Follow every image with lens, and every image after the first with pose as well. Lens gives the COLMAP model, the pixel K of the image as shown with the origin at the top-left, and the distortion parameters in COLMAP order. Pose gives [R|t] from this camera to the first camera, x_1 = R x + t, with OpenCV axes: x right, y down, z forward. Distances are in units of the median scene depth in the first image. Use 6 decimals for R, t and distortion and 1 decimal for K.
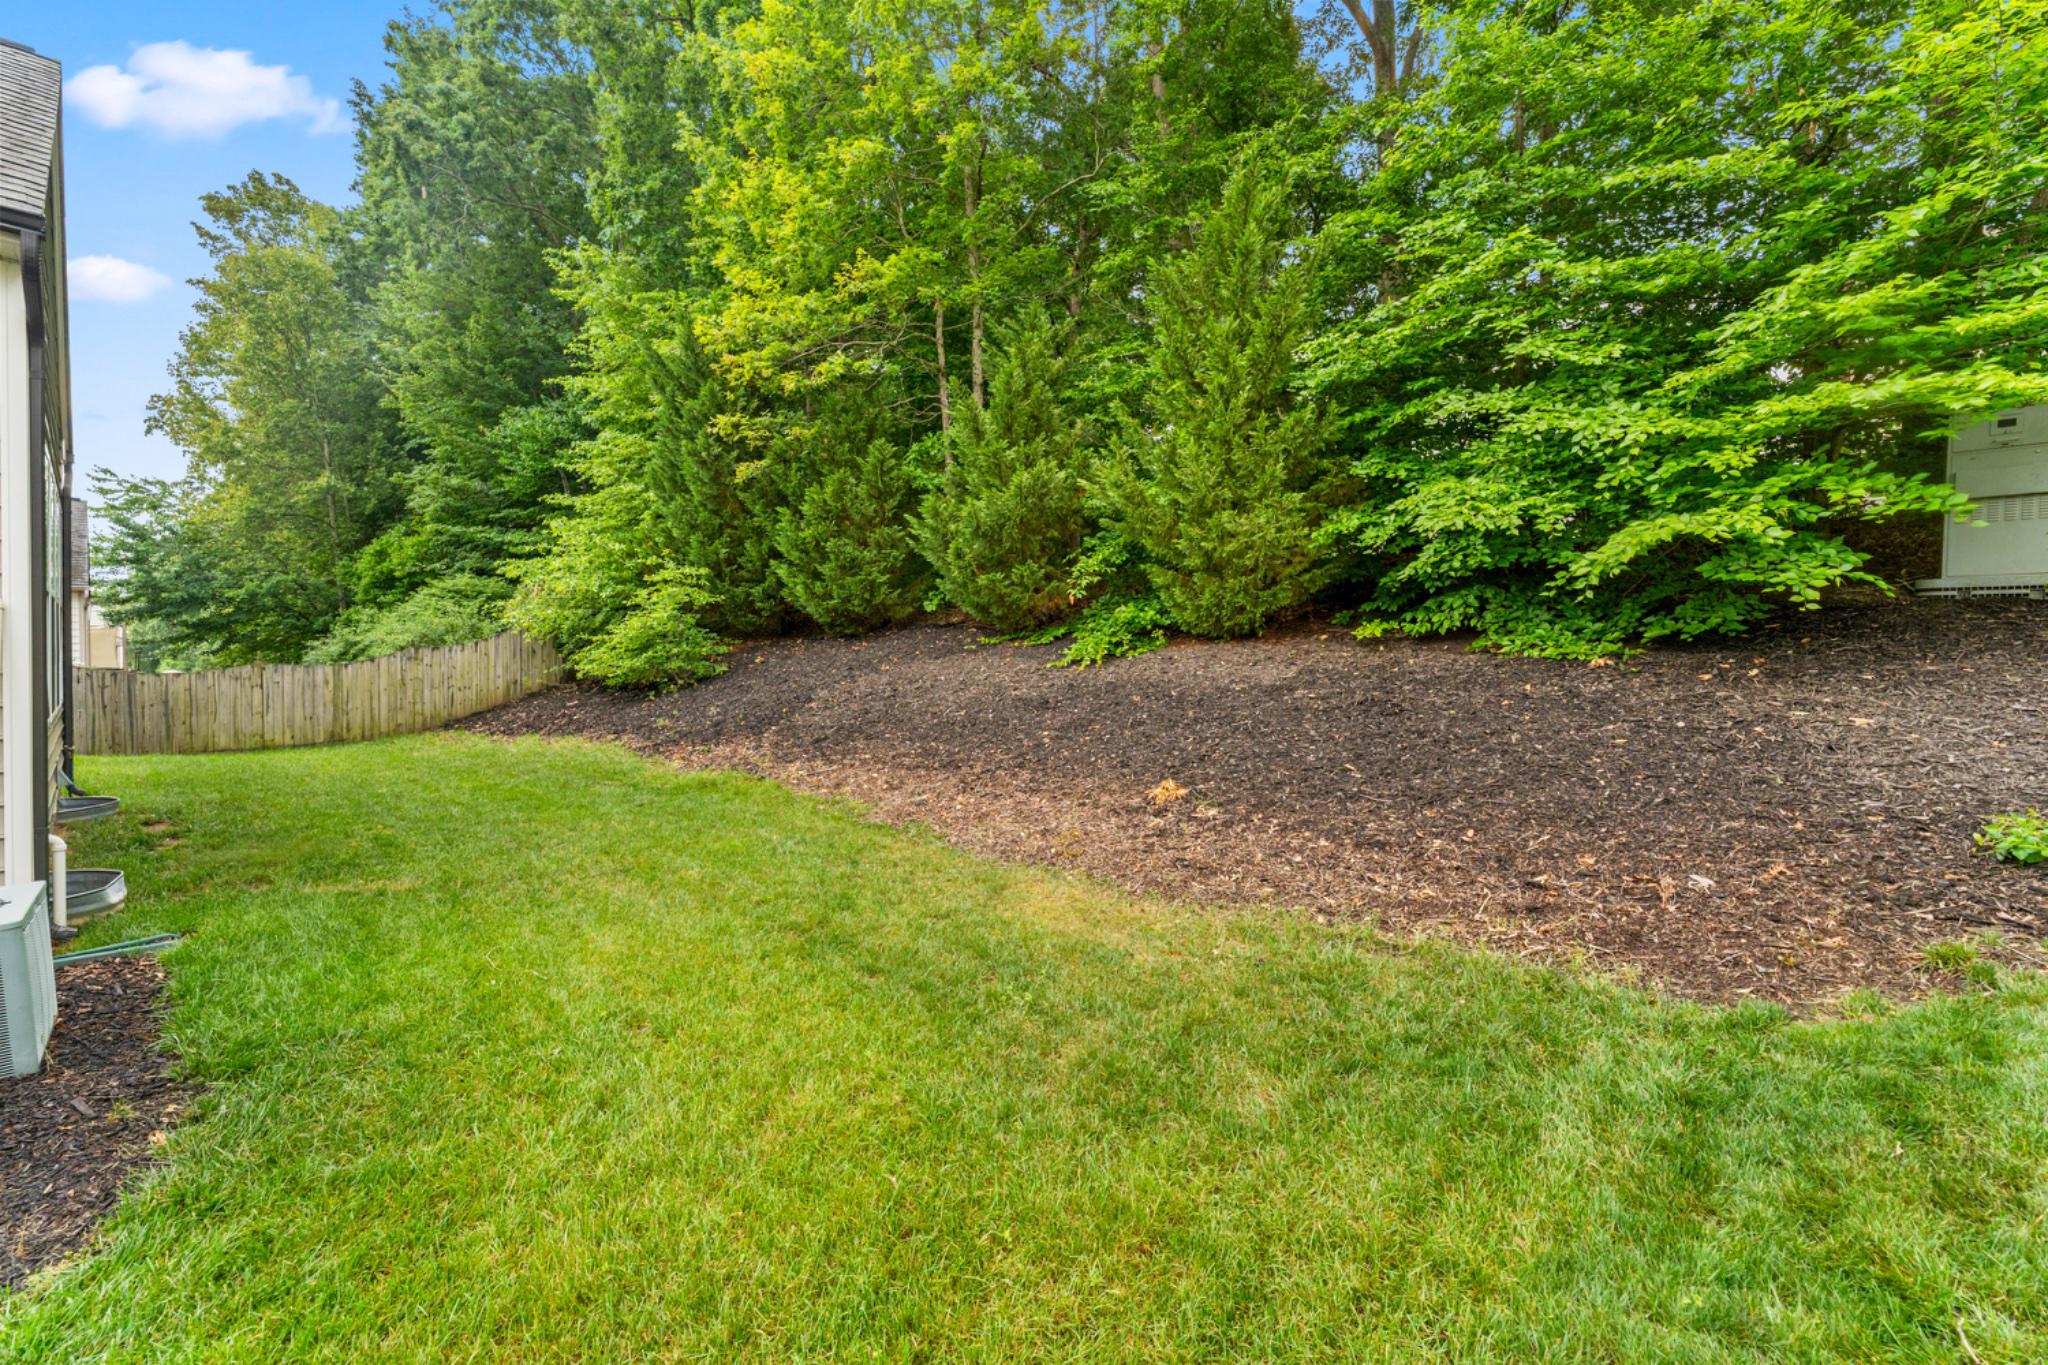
lens RADIAL K [[827.9, 0, 1024.0], [0, 827.9, 682.5], [0, 0, 1]] dist [-0.002175, -0.000111]
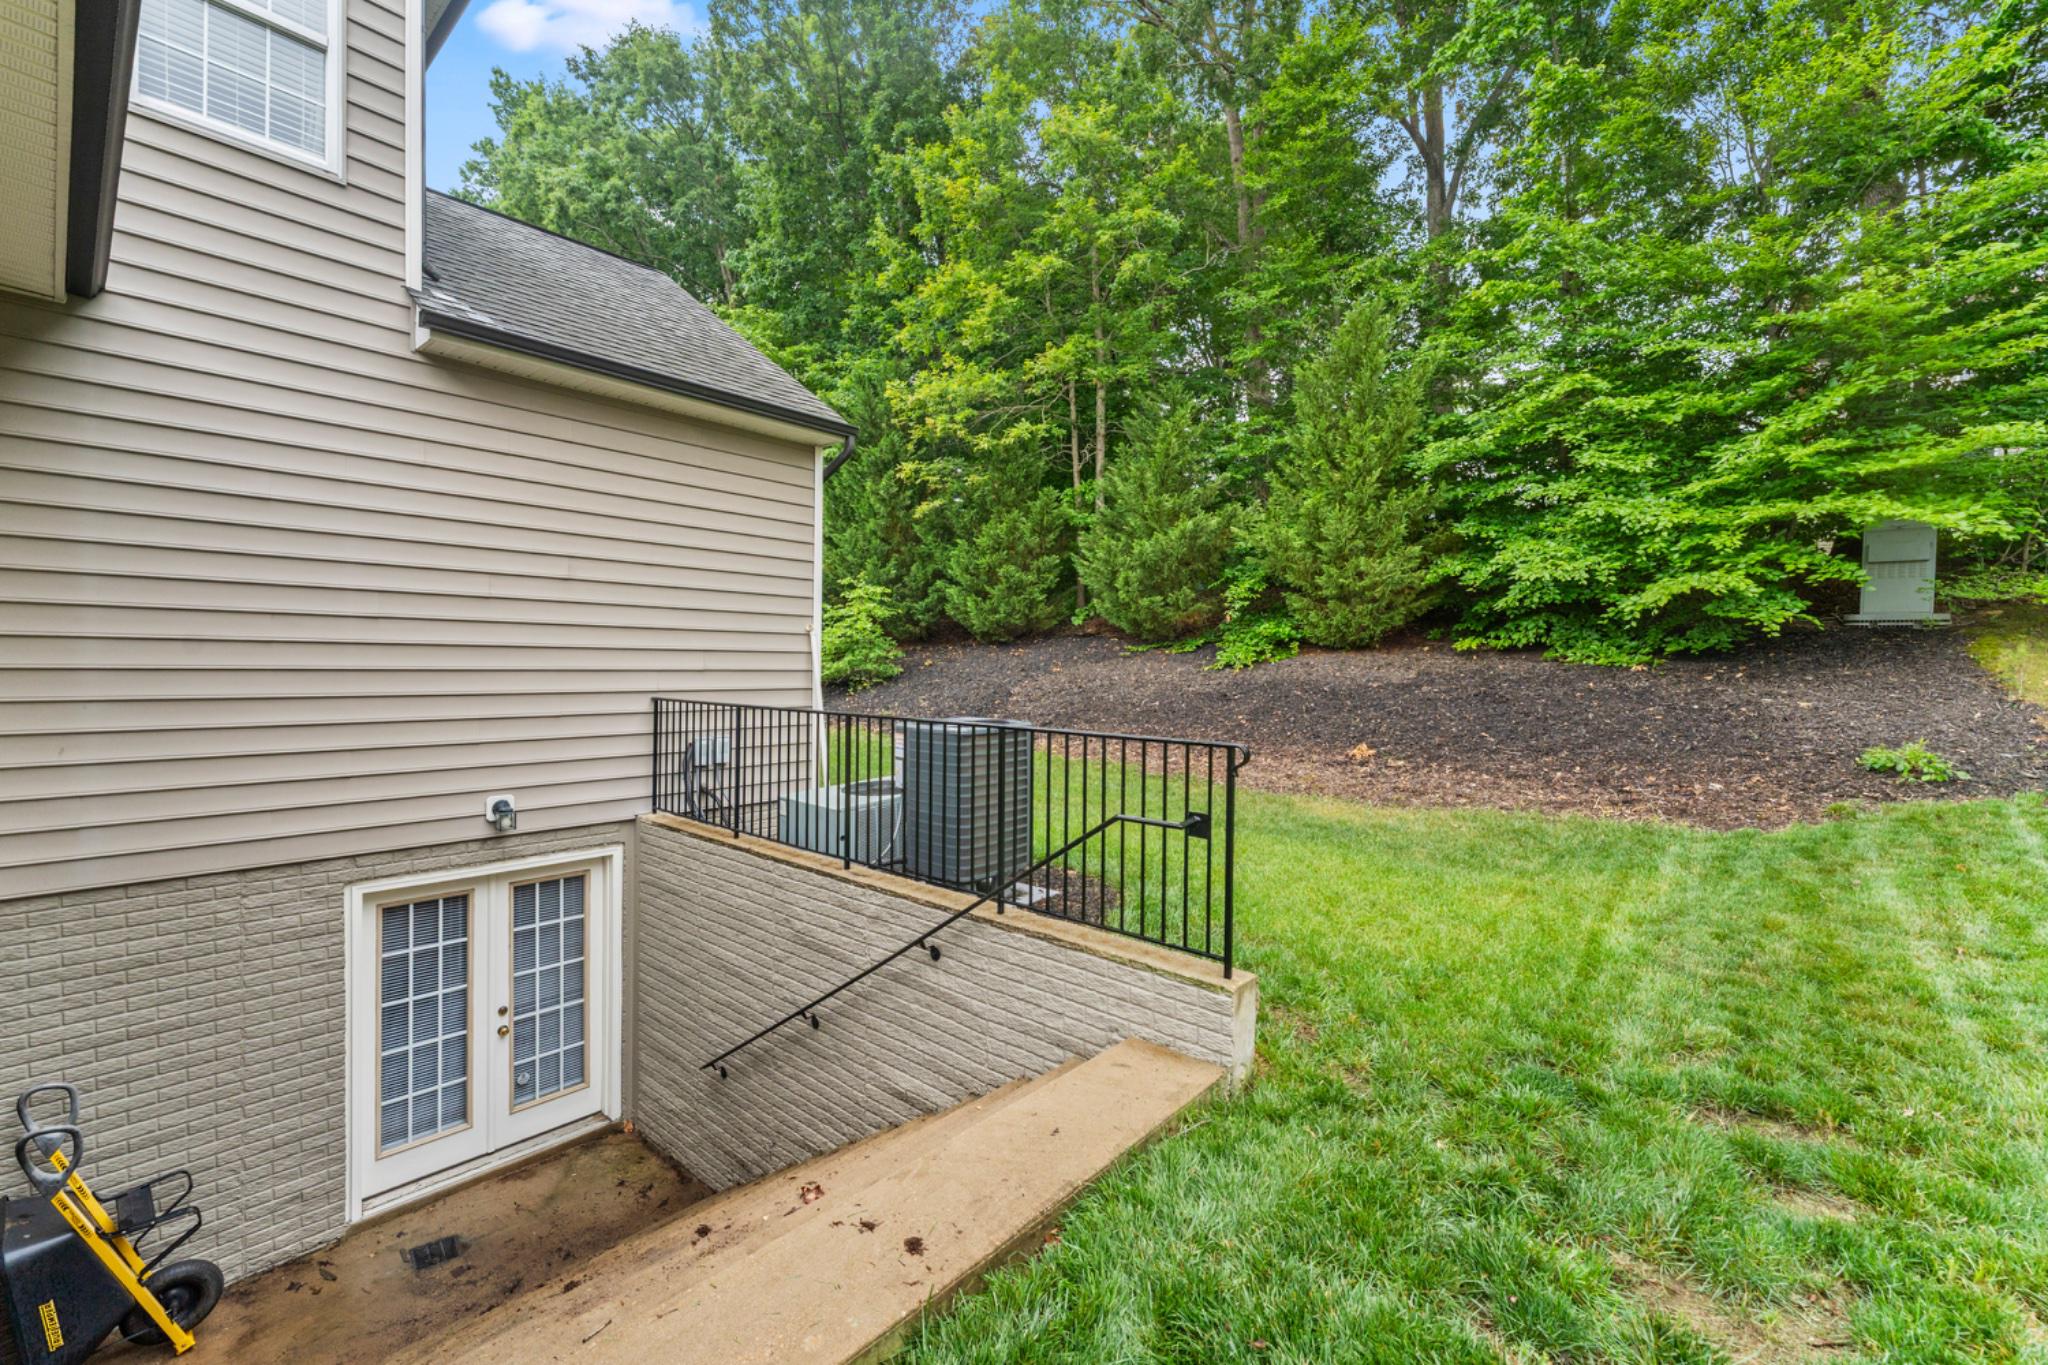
lens RADIAL K [[829.2, 0, 1024.0], [0, 829.2, 682.5], [0, 0, 1]] dist [-0.002134, -0.000107]
pose [[0.999762, 0.004428, 0.021364, -0.417639], [-0.004358, 0.999985, -0.003311, 0.010589], [-0.021379, 0.003217, 0.999766, -0.445715]]
